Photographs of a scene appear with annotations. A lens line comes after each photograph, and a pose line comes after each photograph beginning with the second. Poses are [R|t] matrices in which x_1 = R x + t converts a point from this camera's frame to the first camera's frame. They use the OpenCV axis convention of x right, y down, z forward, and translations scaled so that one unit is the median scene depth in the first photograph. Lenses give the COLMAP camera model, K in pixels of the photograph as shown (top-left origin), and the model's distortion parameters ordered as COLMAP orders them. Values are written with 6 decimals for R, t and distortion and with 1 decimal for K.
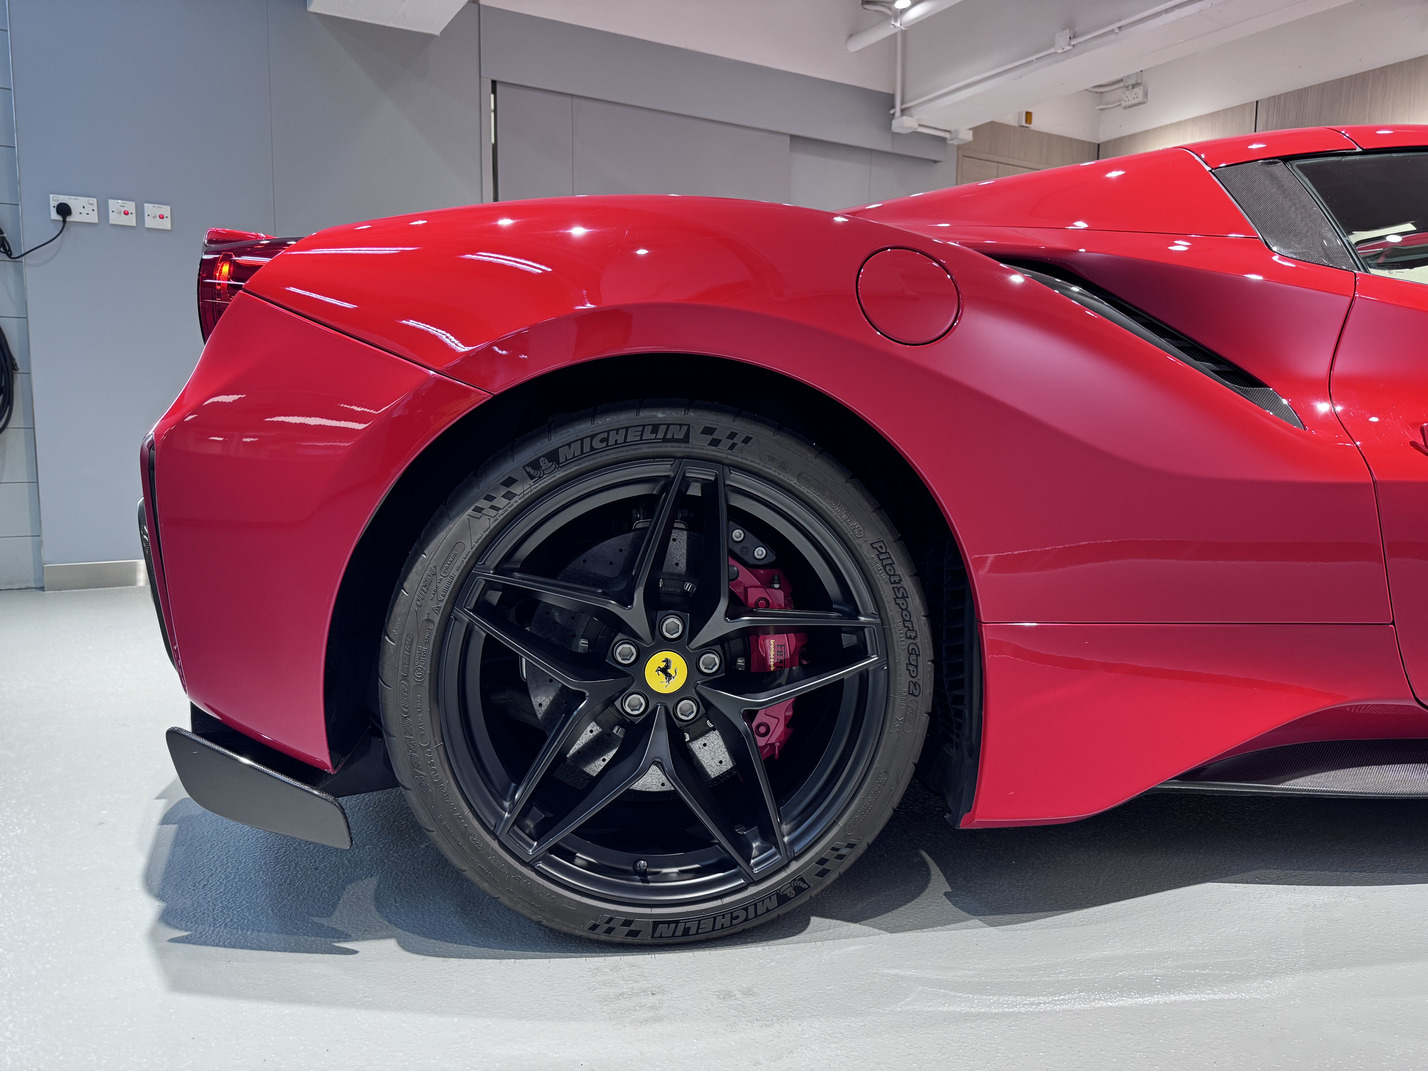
lens RADIAL K [[1010.6, 0, 714.0], [0, 1010.6, 535.5], [0, 0, 1]] dist [0.034094, -0.064606]
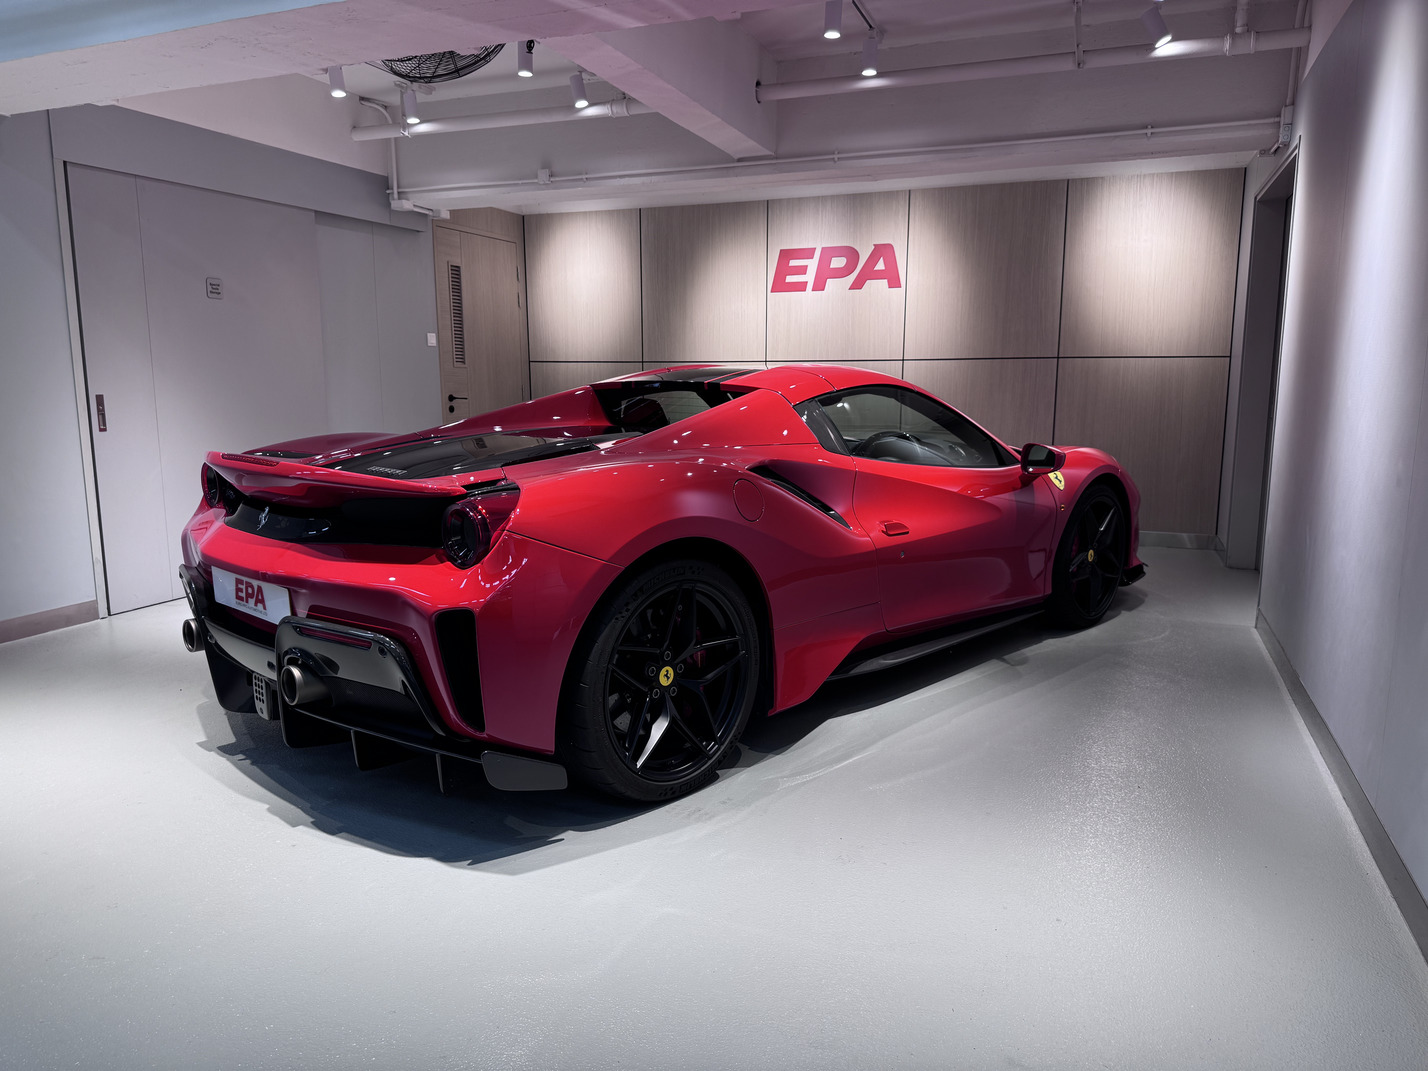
lens RADIAL K [[1010.6, 0, 714.0], [0, 1010.6, 535.5], [0, 0, 1]] dist [0.034094, -0.064606]
pose [[0.783565, -0.110612, 0.611385, -1.250102], [0.079472, 0.993785, 0.077943, -0.323390], [-0.616207, -0.012485, 0.787486, -0.768082]]
